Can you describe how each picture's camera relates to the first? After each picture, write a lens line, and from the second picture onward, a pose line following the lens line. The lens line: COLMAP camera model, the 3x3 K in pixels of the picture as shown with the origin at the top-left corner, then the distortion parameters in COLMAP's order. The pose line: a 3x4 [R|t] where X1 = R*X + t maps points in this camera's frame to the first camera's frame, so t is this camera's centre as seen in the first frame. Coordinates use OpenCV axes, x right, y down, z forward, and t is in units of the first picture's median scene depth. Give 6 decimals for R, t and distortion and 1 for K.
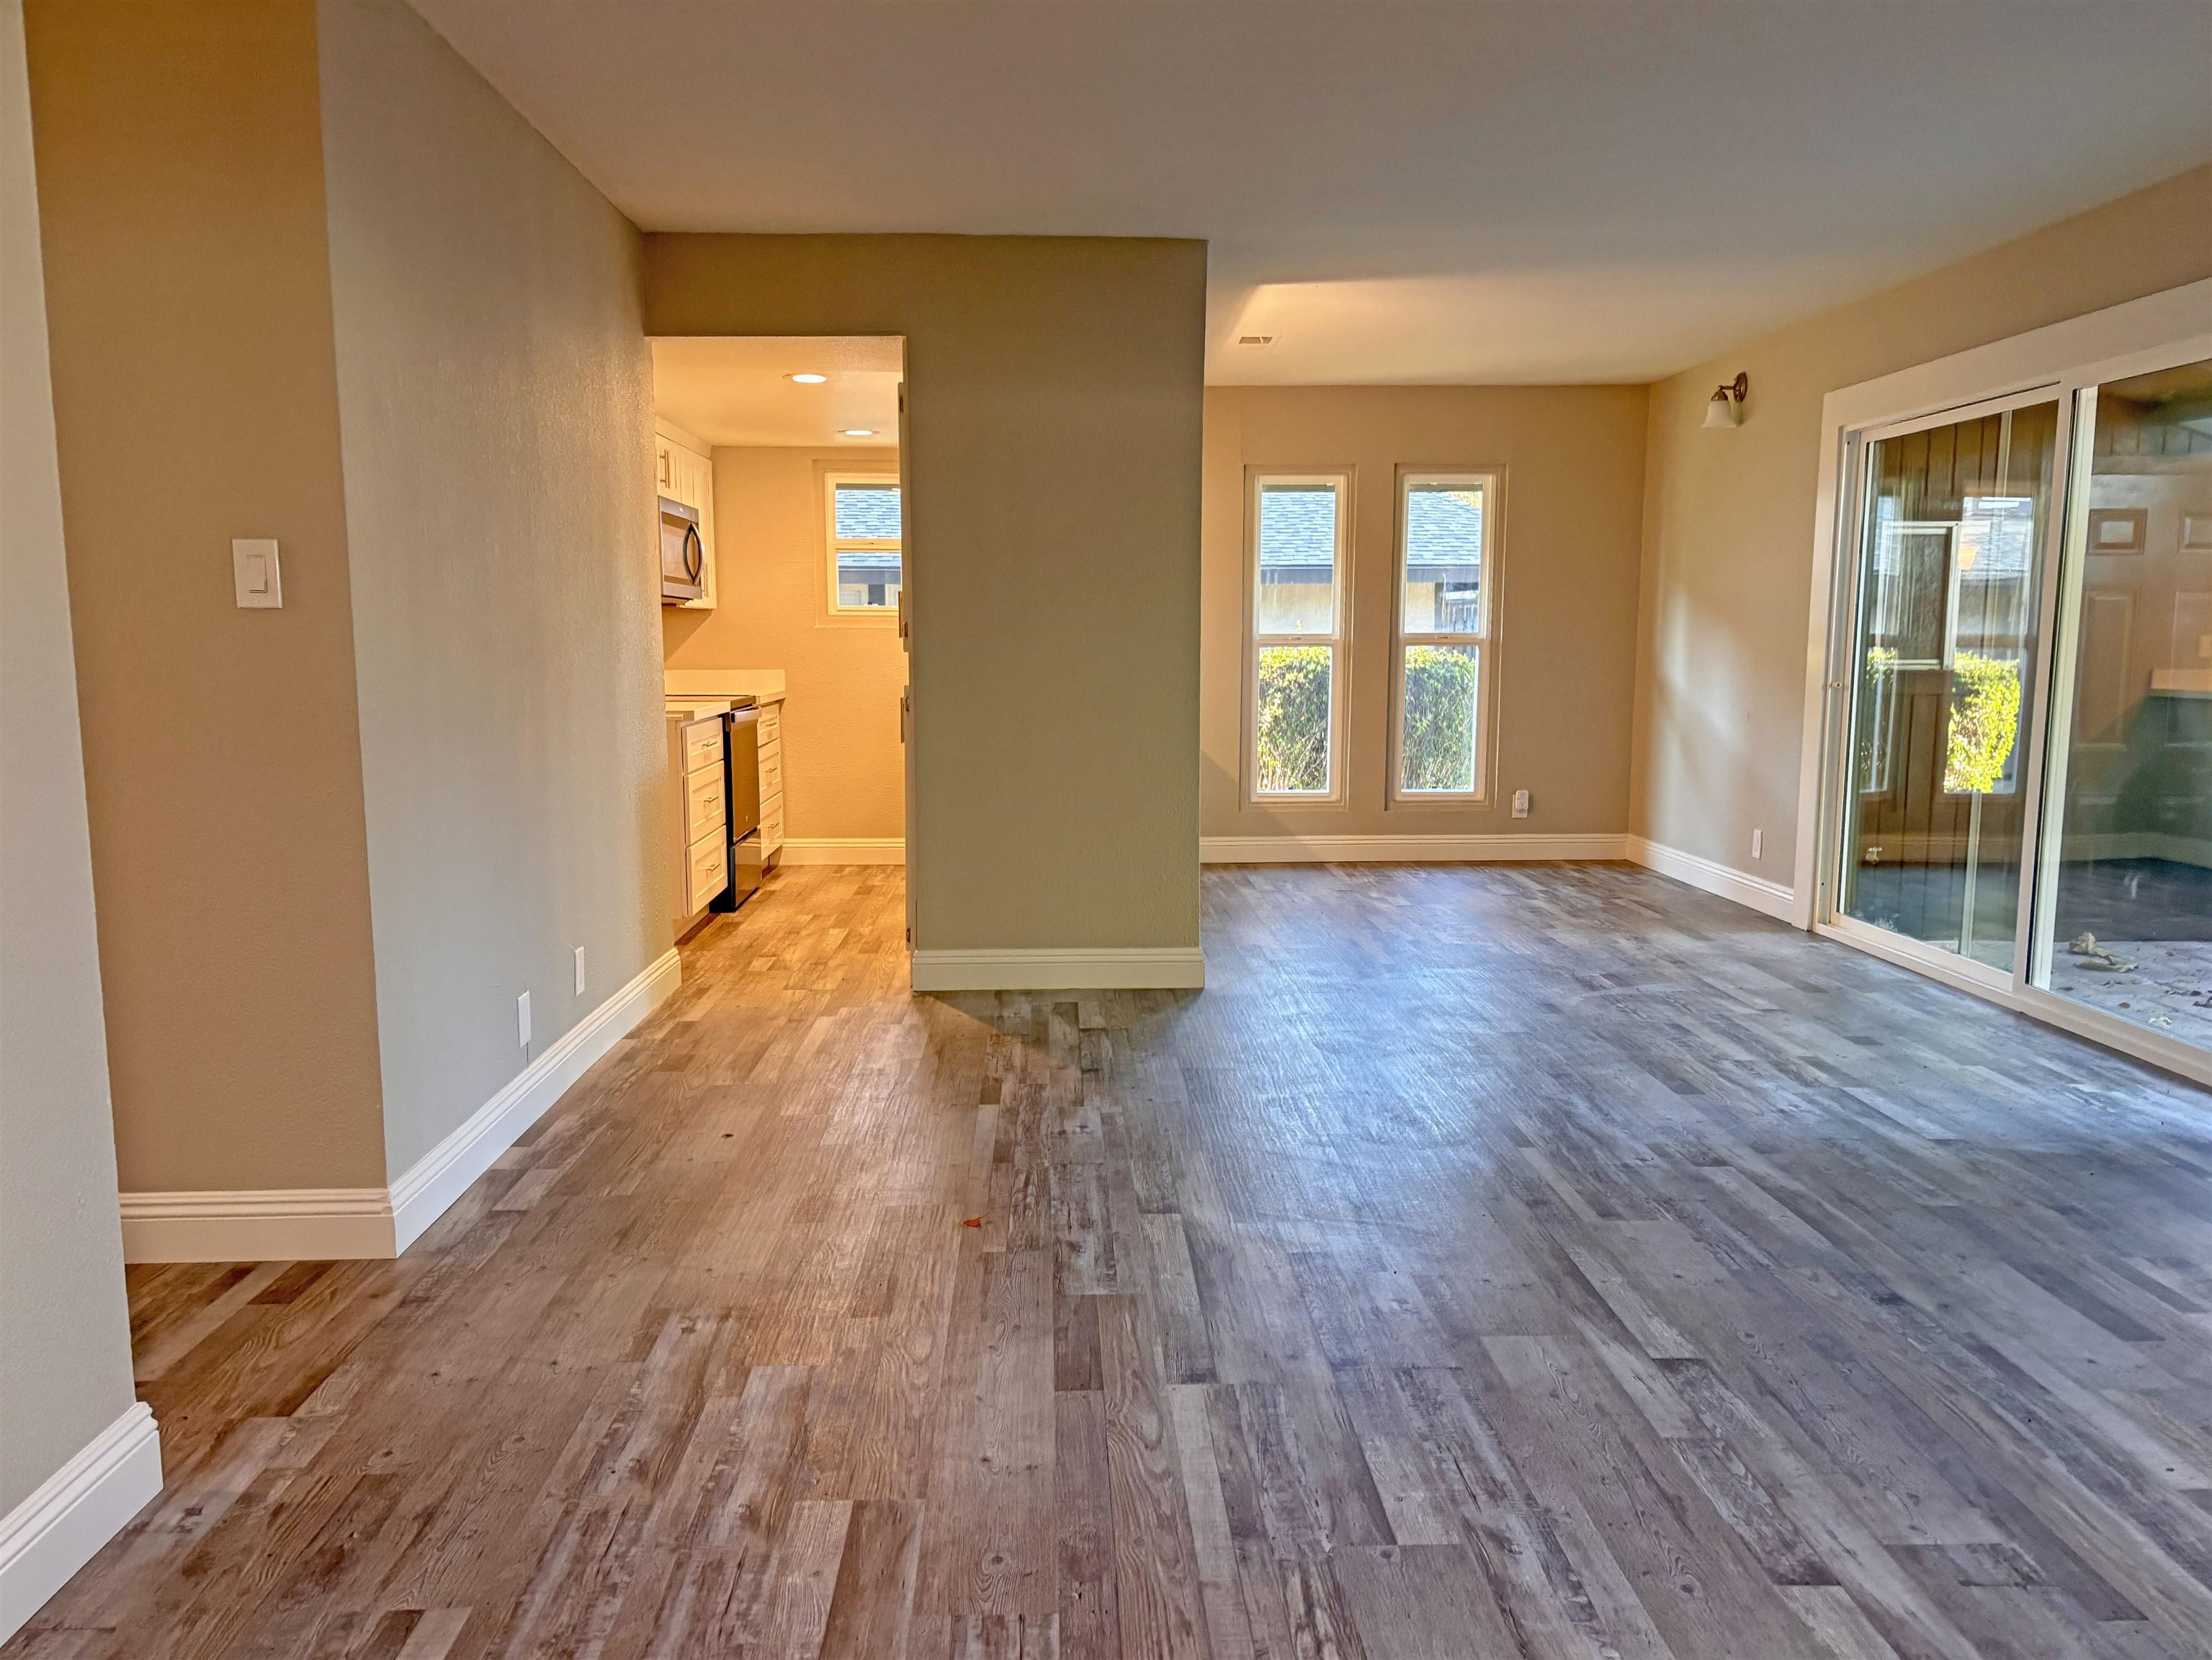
lens RADIAL K [[1710.9, 0, 1106.0], [0, 1710.9, 830.0], [0, 0, 1]] dist [0.045925, -0.005041]
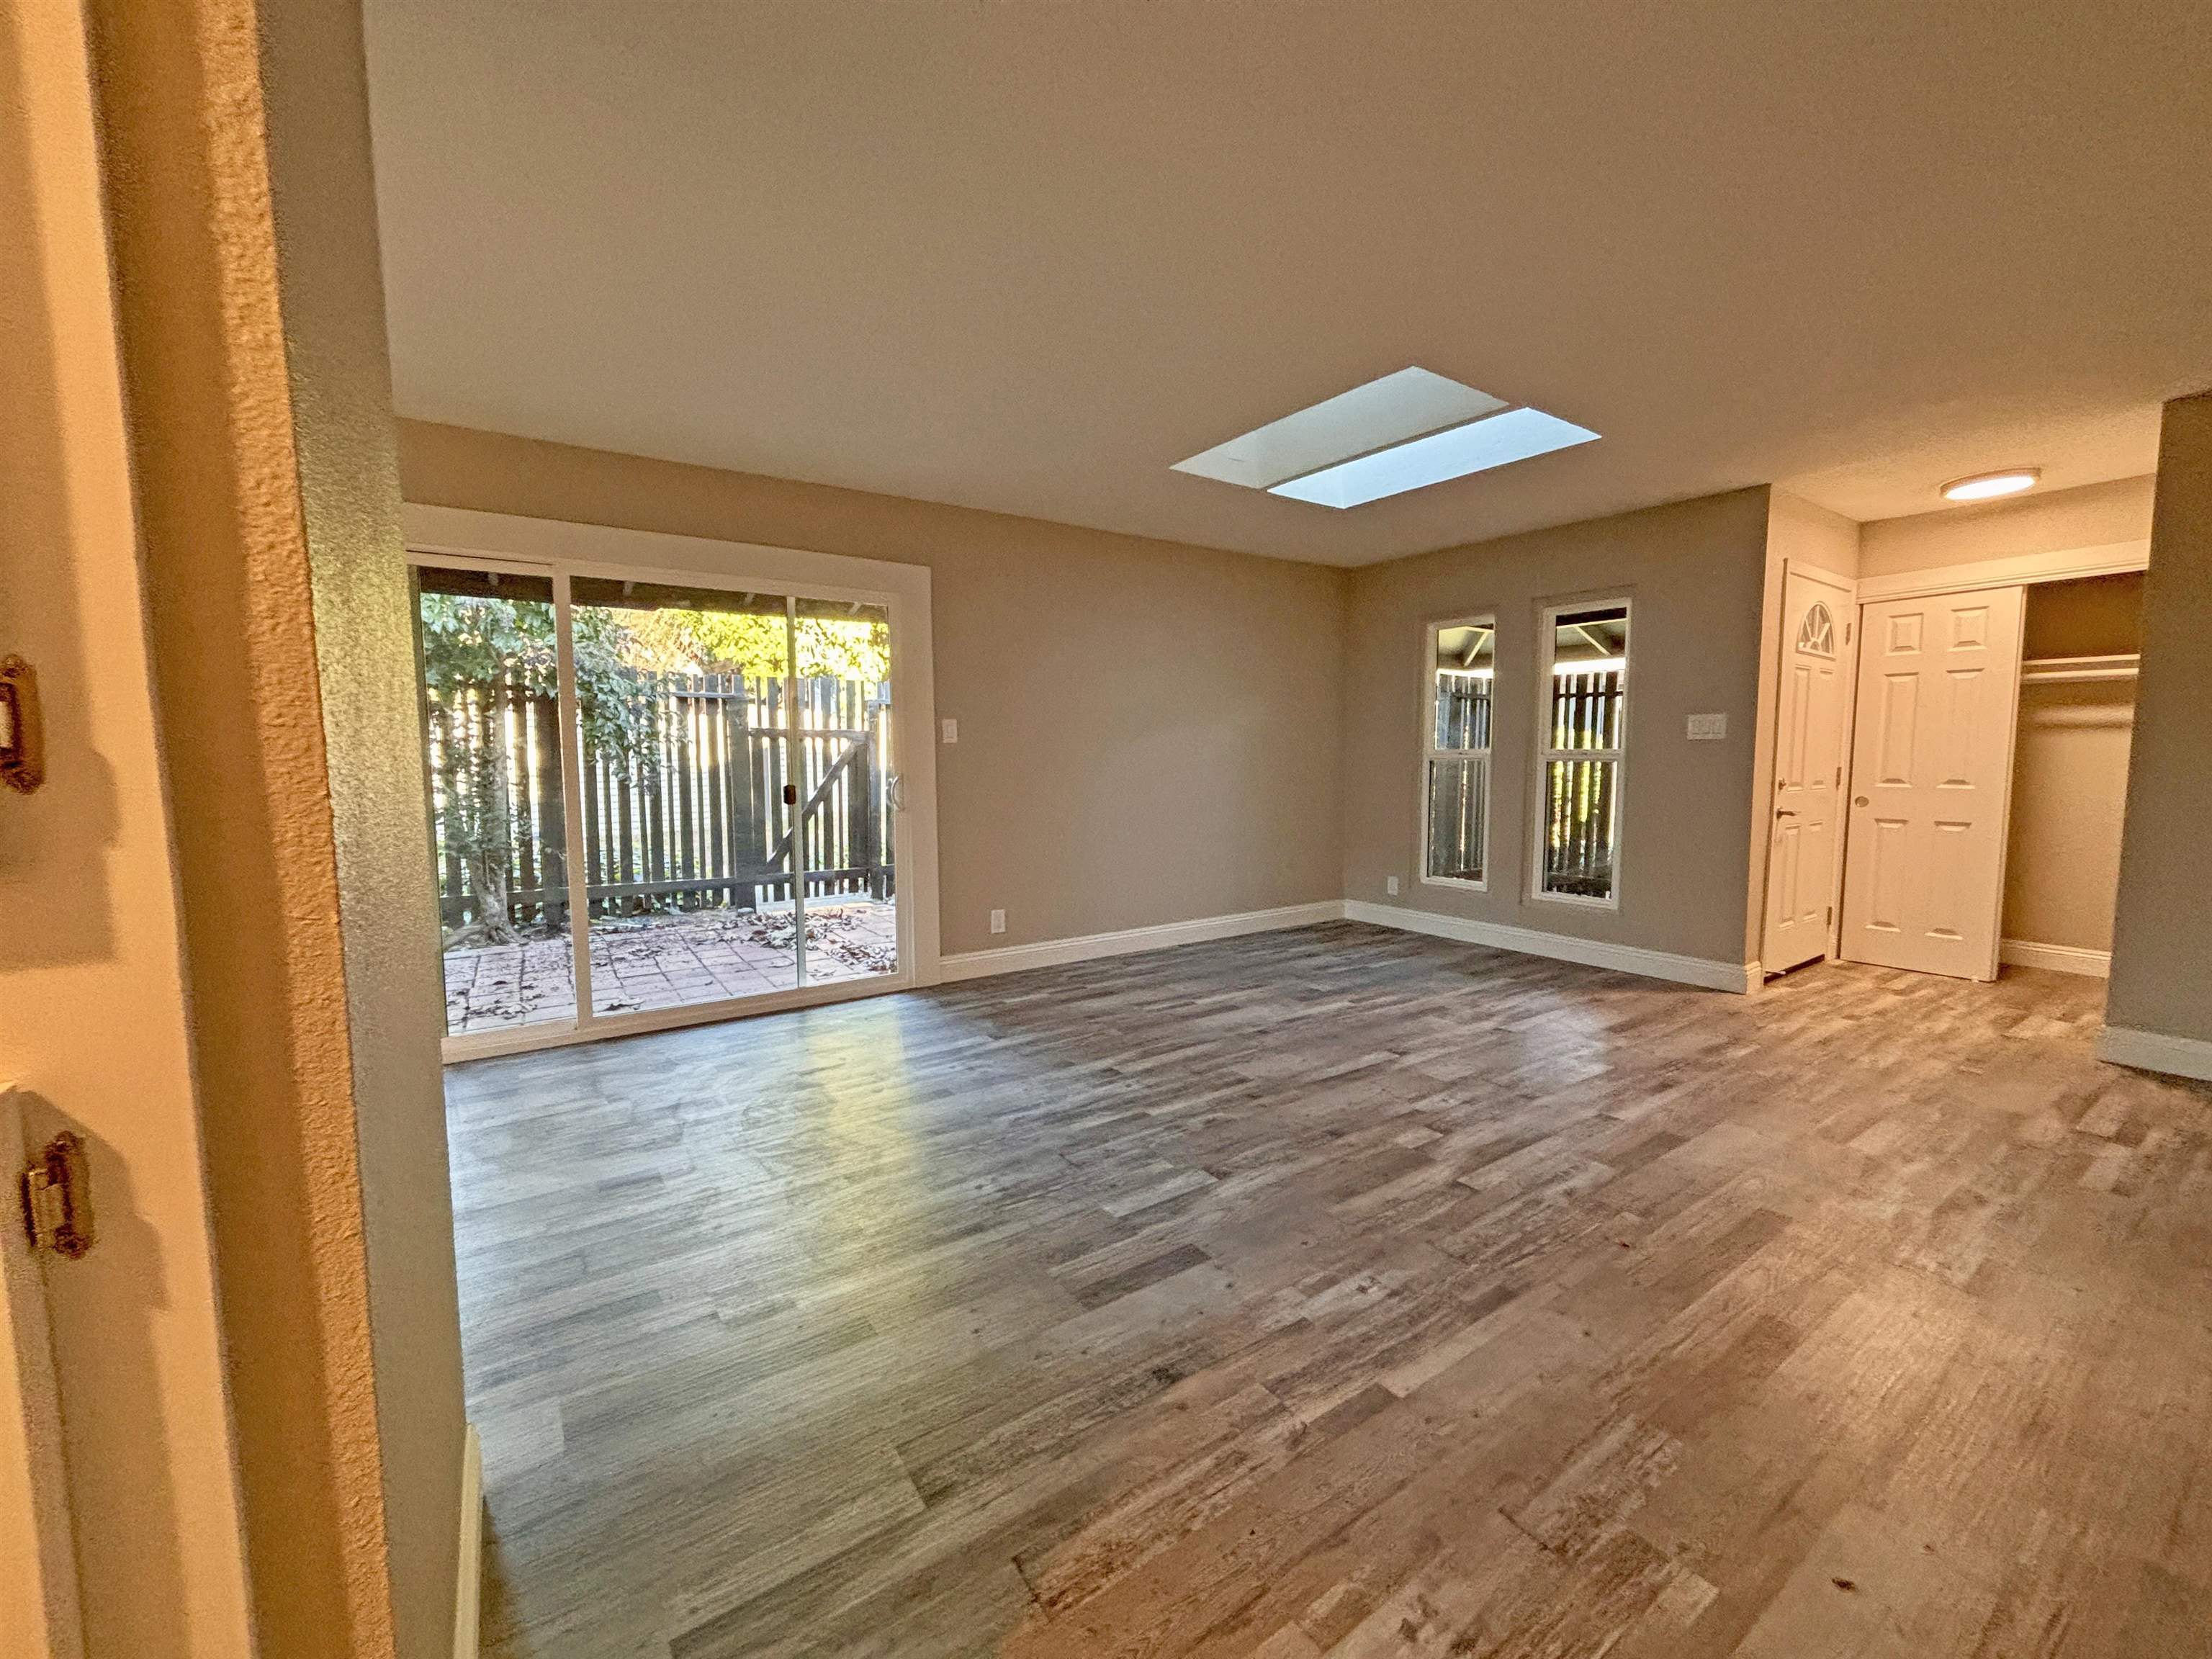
lens RADIAL K [[893.2, 0, 1106.5], [0, 893.2, 825.6], [0, 0, 1]] dist [-0.000537, 0.000546]
pose [[-0.540379, -0.069006, 0.838587, -0.315321], [0.101357, 0.984036, 0.146289, -0.149423], [-0.835294, 0.164048, -0.524758, 1.300226]]
